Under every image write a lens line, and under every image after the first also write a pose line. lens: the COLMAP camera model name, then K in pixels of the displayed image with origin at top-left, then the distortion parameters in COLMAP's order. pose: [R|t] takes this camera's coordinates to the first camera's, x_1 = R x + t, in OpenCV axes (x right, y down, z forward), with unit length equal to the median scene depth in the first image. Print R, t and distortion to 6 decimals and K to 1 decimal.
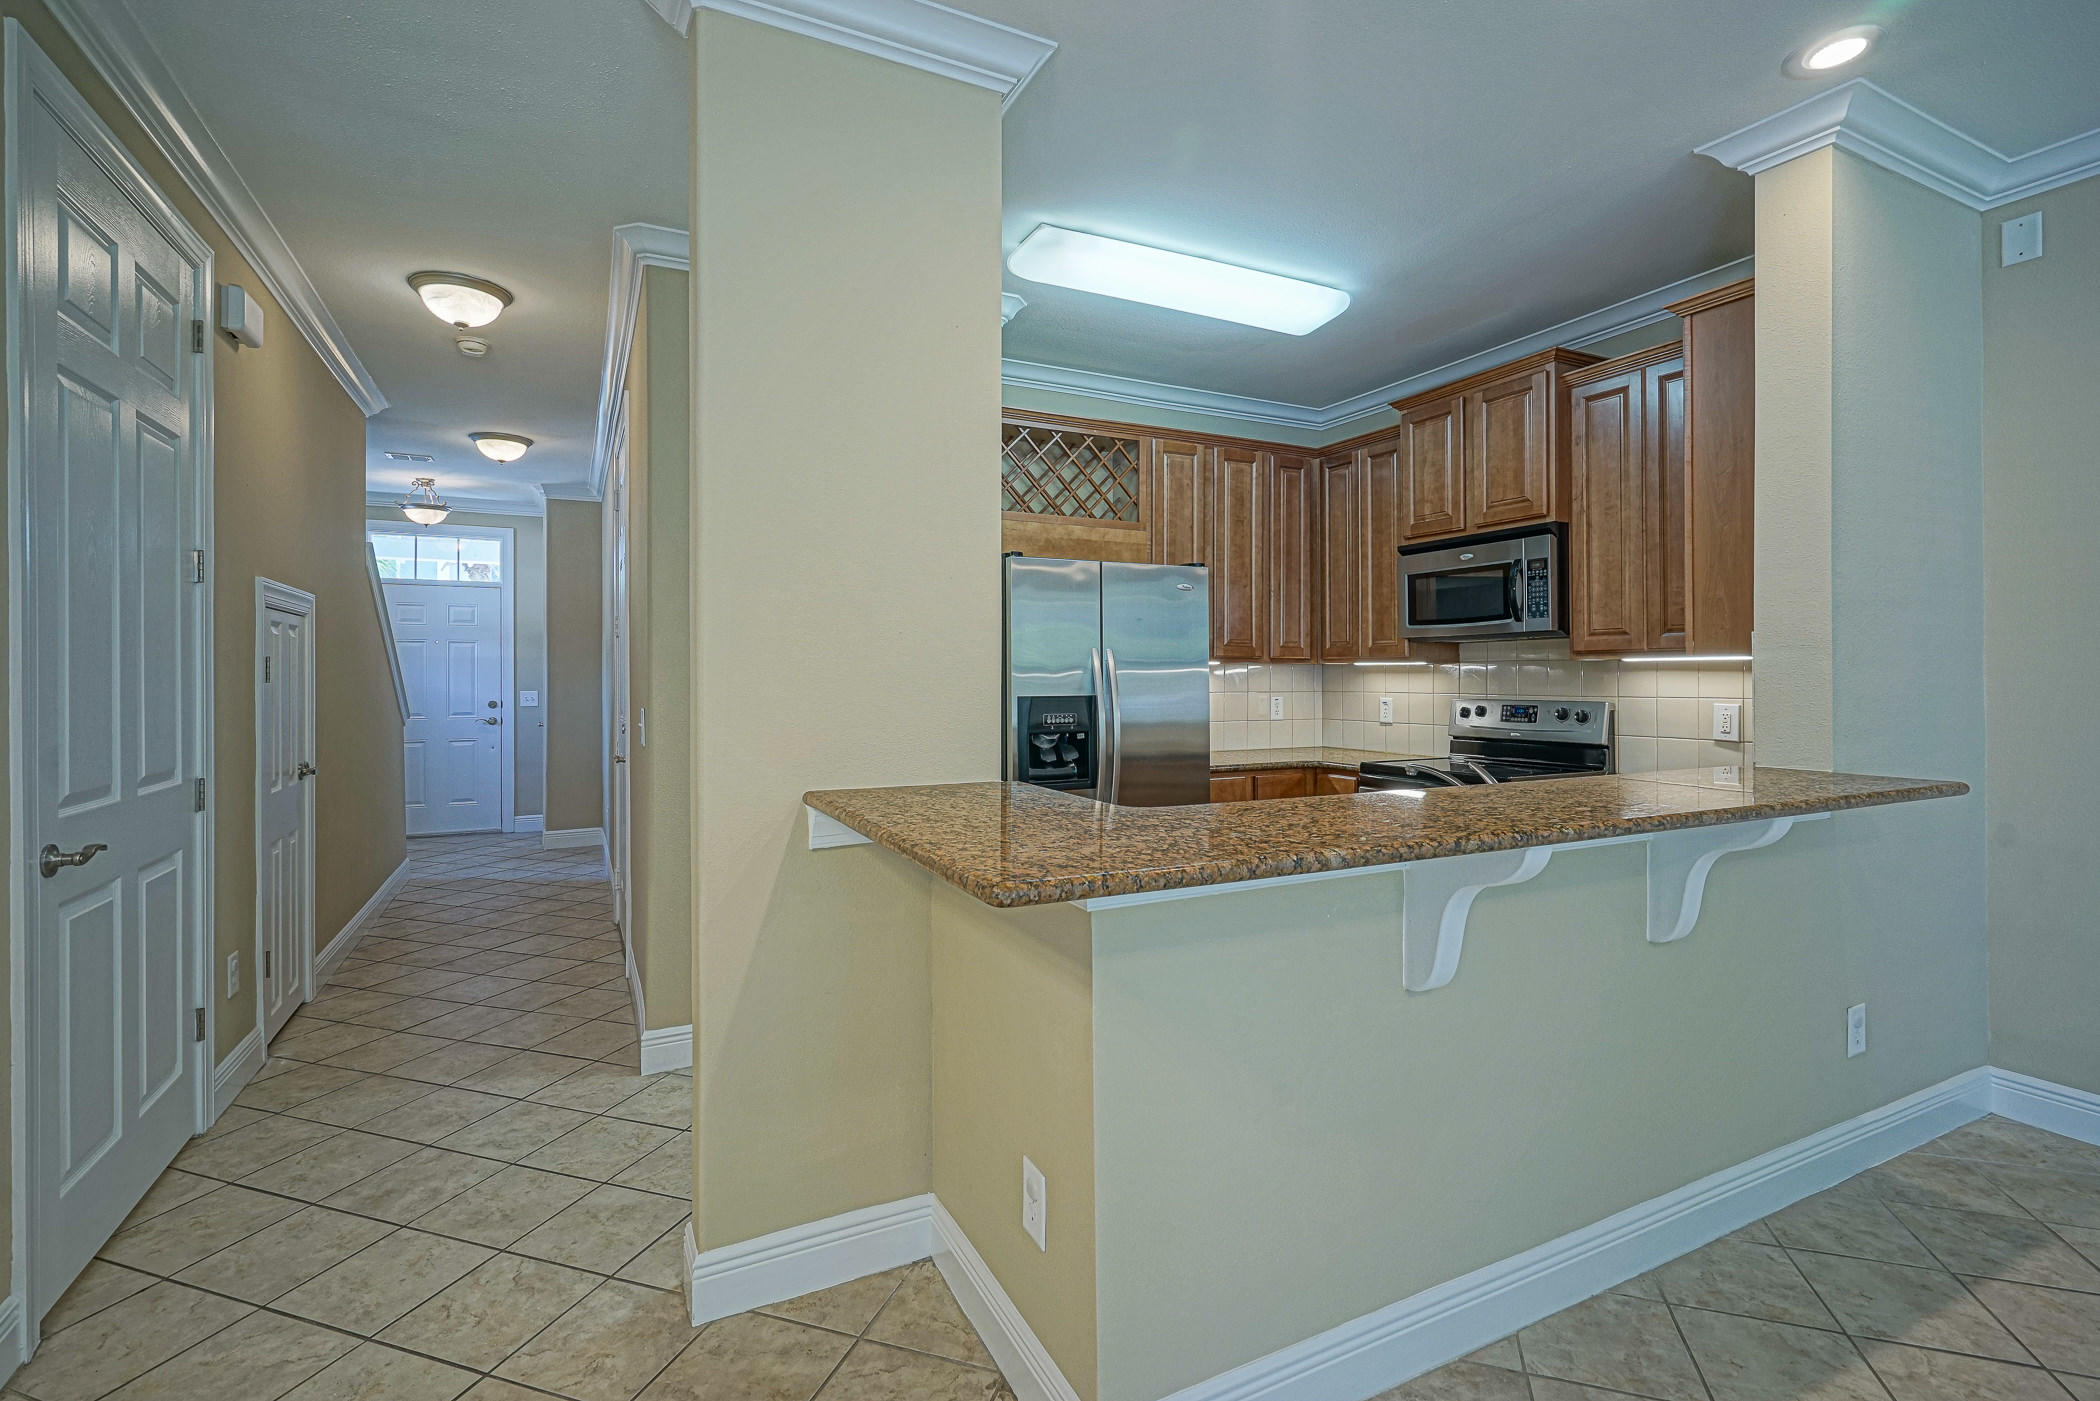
lens RADIAL K [[945.0, 0, 1041.8], [0, 945.0, 705.9], [0, 0, 1]] dist [-0.000474, -0.000119]
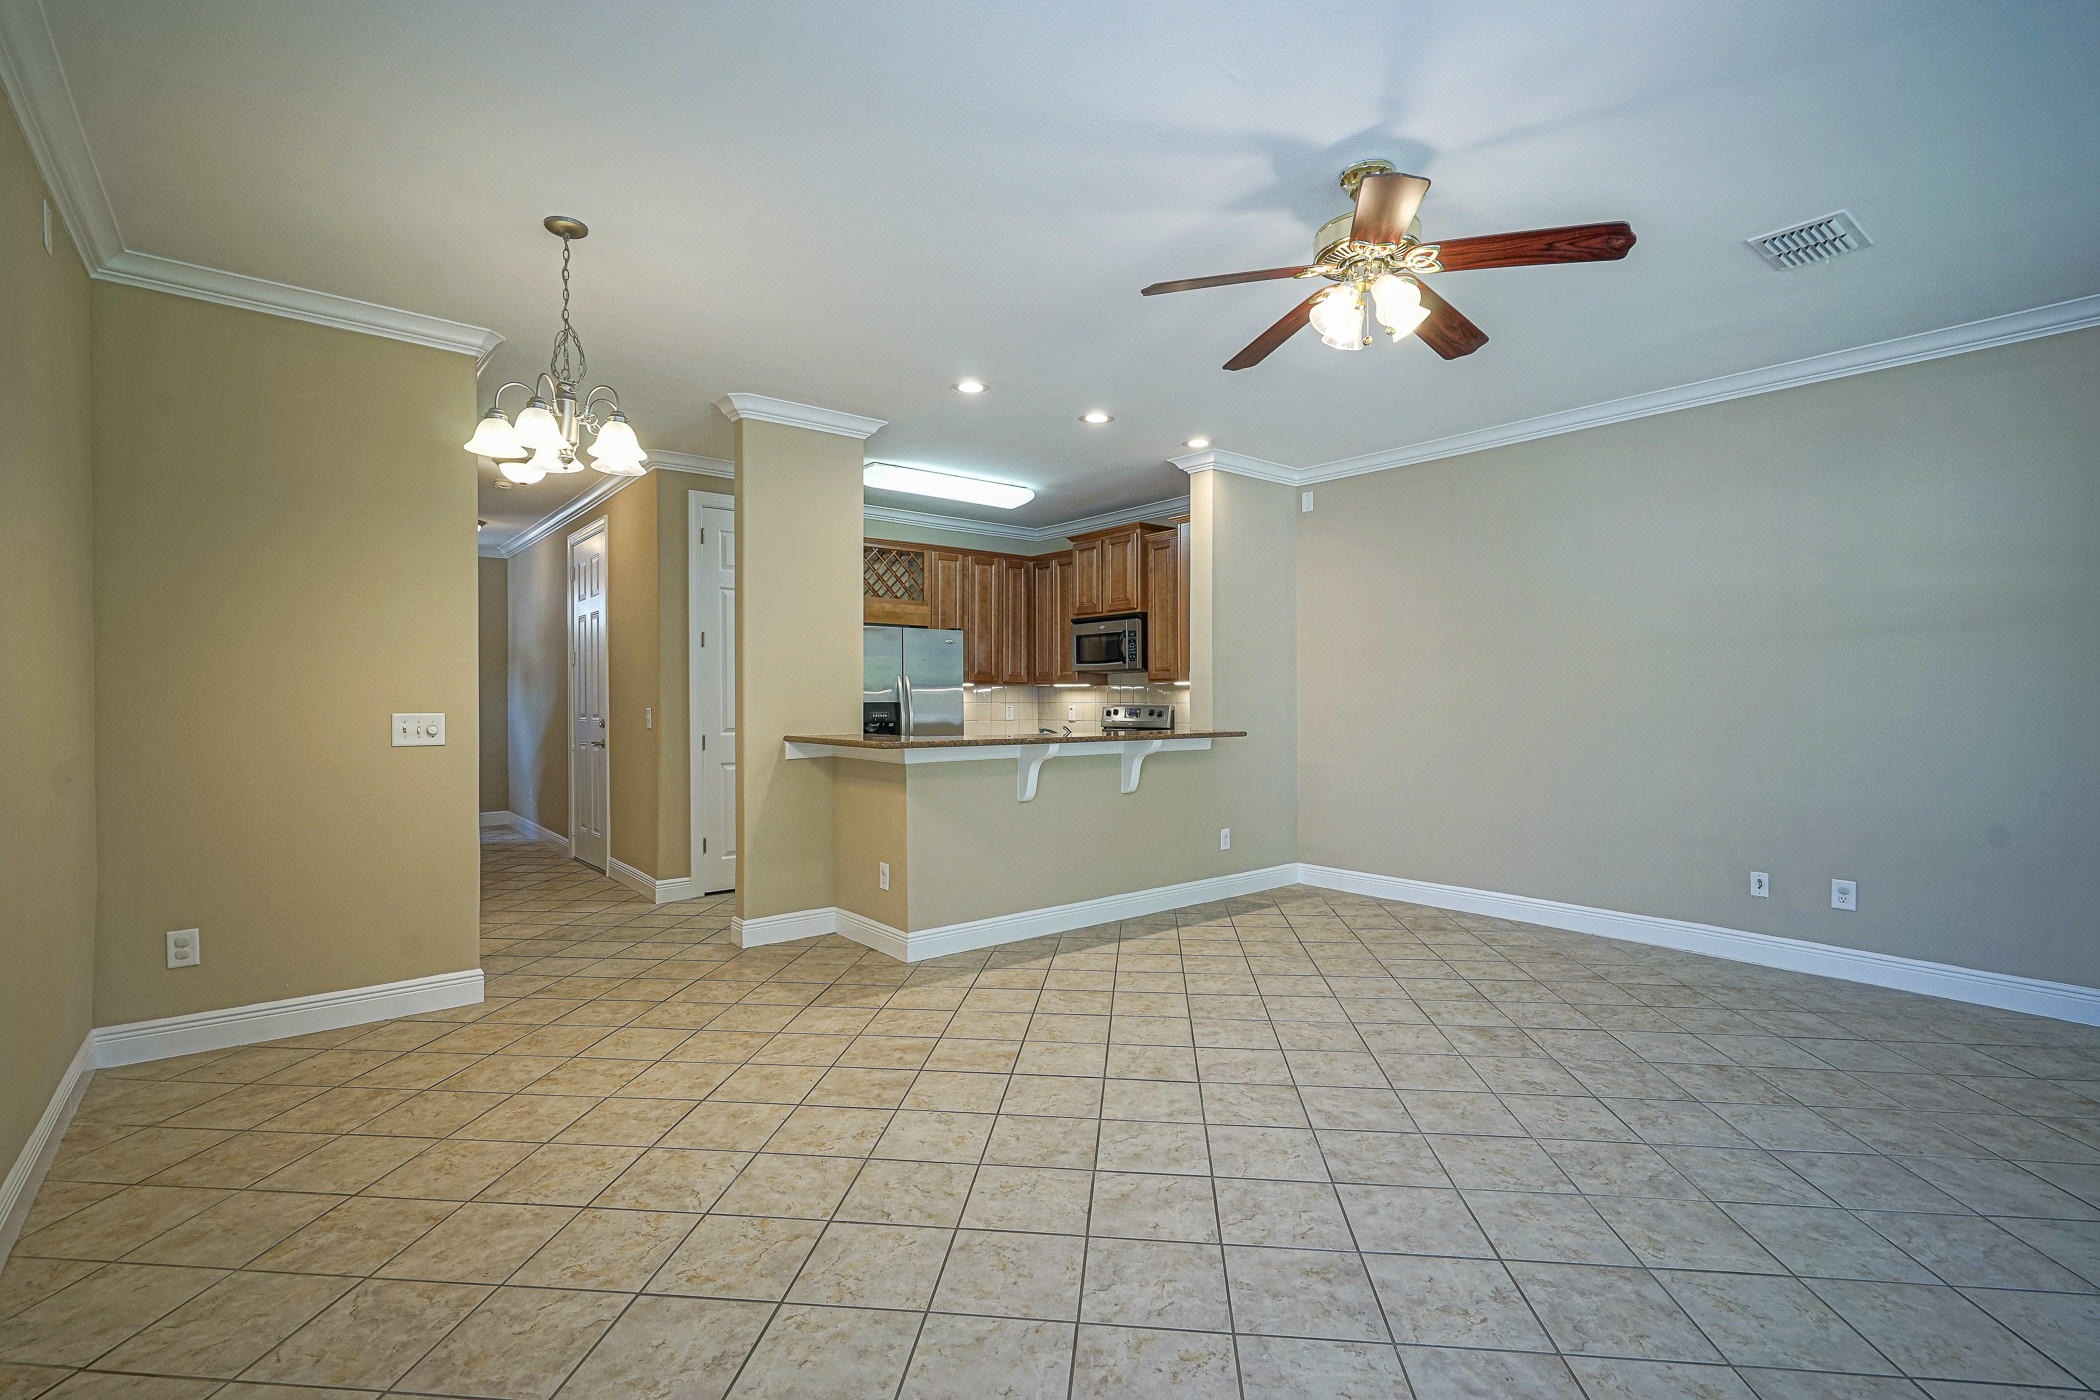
lens RADIAL K [[945.0, 0, 1041.8], [0, 945.0, 705.4], [0, 0, 1]] dist [-0.000474, -0.000119]
pose [[0.975599, -0.000283, 0.219558, -0.064215], [0.005703, 0.999694, -0.024054, 0.034736], [-0.219485, 0.024719, 0.975303, -0.705799]]
